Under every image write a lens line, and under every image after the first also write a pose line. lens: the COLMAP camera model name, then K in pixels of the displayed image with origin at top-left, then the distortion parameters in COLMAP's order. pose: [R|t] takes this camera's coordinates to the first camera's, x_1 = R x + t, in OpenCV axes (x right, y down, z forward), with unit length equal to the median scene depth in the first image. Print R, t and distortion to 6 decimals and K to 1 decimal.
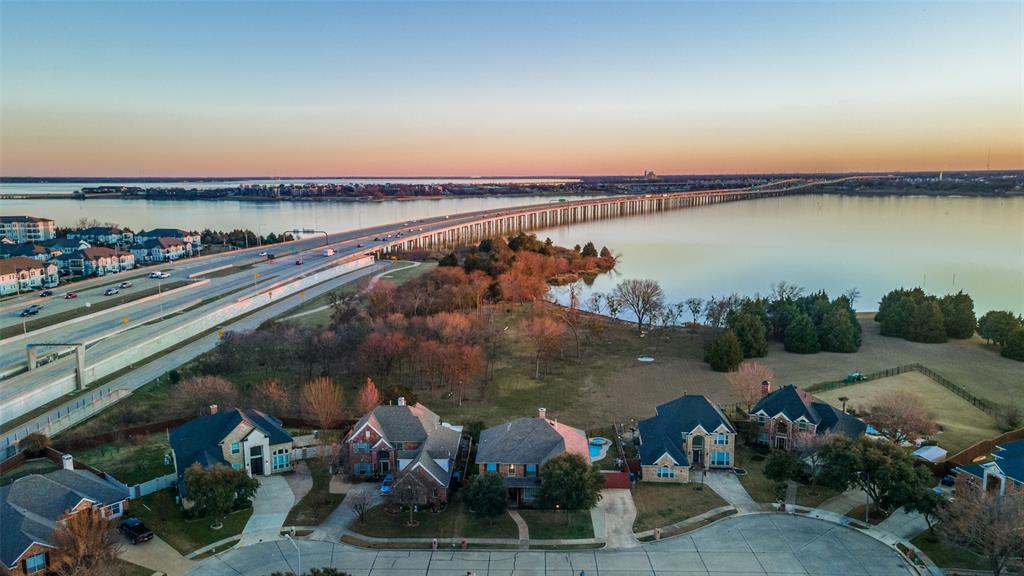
lens RADIAL K [[760.9, 0, 504.5], [0, 760.9, 286.6], [0, 0, 1]] dist [0.034363, 0.017925]
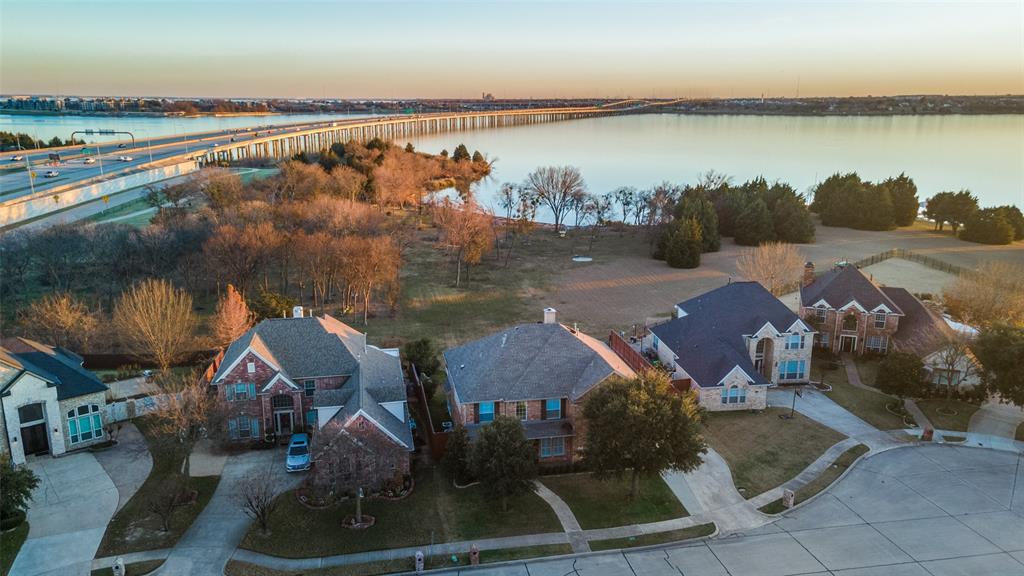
lens RADIAL K [[760.9, 0, 506.8], [0, 760.9, 292.0], [0, 0, 1]] dist [0.034363, 0.017925]
pose [[0.975156, -0.042883, 0.217327, -0.106638], [0.021923, 0.994950, 0.097950, 0.079249], [-0.220430, -0.090753, 0.971172, 0.380591]]
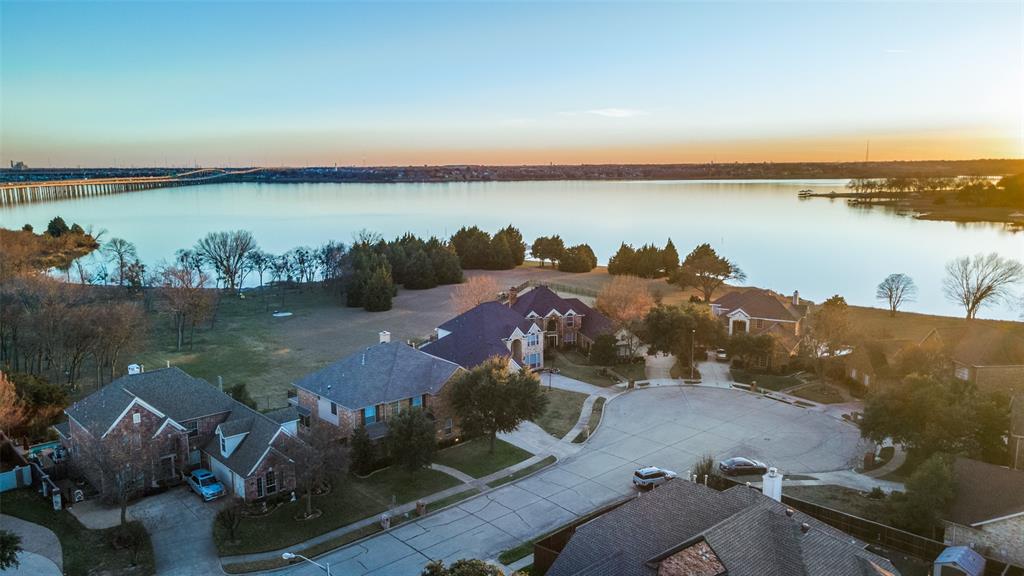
lens RADIAL K [[760.9, 0, 512.9], [0, 760.9, 286.1], [0, 0, 1]] dist [0.034363, 0.017925]
pose [[0.711542, -0.102845, 0.695076, -0.349899], [0.104700, 0.993705, 0.039851, 0.090608], [-0.694799, 0.044419, 0.717831, 0.335257]]
